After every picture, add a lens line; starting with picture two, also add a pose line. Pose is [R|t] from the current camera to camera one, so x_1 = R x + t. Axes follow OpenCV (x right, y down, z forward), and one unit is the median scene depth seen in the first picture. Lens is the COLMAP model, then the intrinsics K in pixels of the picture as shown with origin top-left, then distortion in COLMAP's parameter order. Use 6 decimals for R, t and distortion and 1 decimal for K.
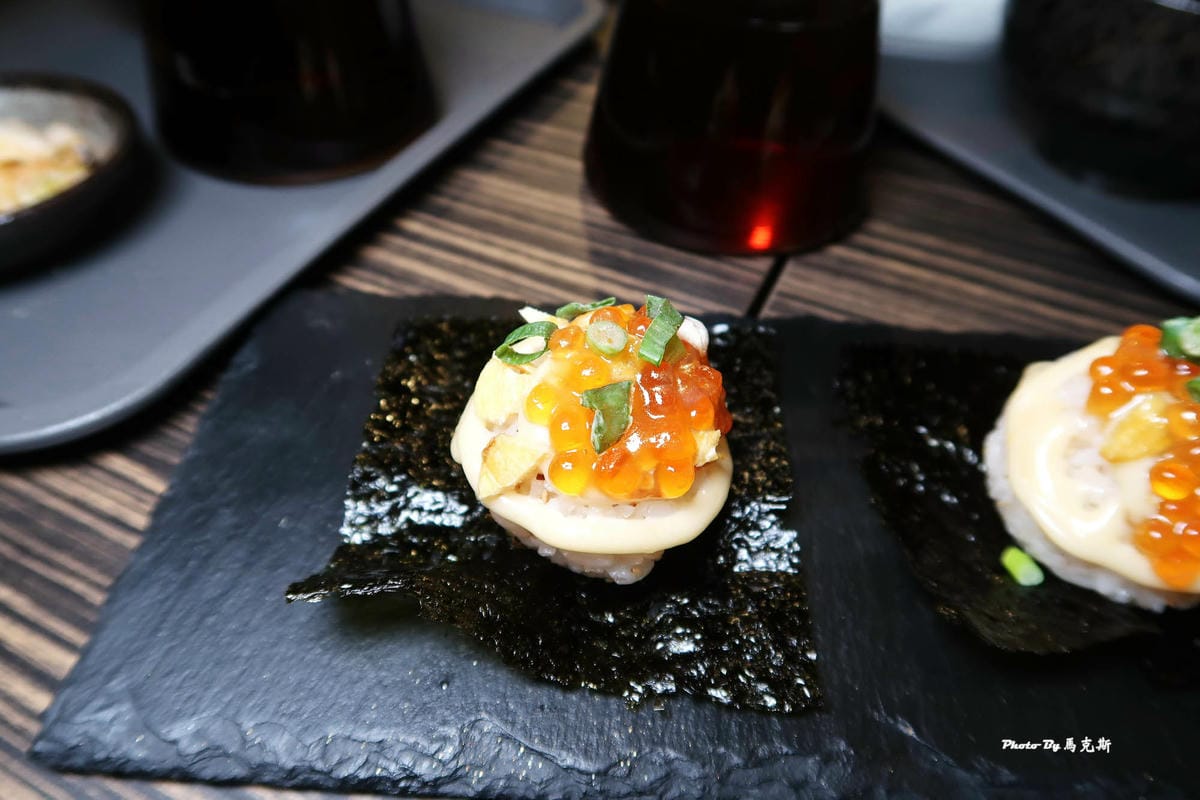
lens RADIAL K [[824.3, 0, 595.4], [0, 824.3, 395.6], [0, 0, 1]] dist [-0.012406, 0.000800]
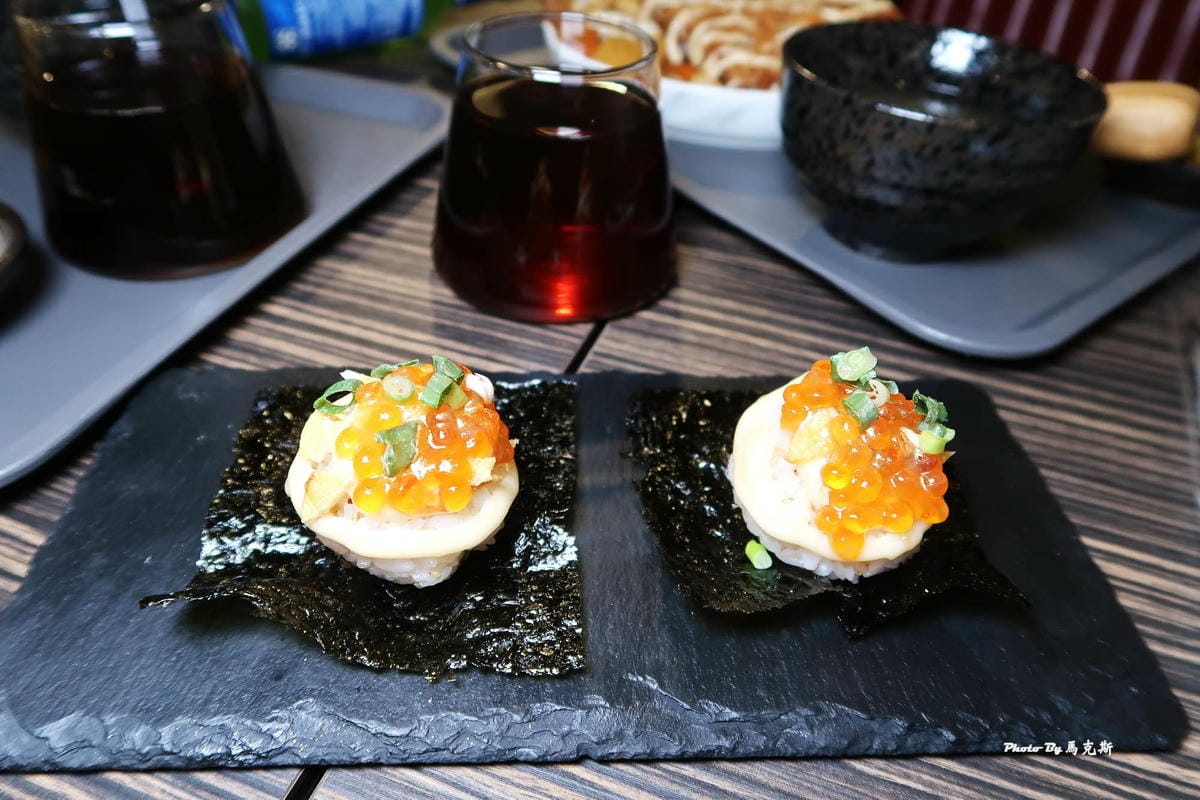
lens RADIAL K [[824.3, 0, 595.4], [0, 824.3, 395.6], [0, 0, 1]] dist [-0.012406, 0.000800]
pose [[0.995178, -0.050579, 0.084033, 0.183613], [0.057939, 0.994471, -0.087586, 0.061549], [-0.079138, 0.092033, 0.992606, -0.260655]]
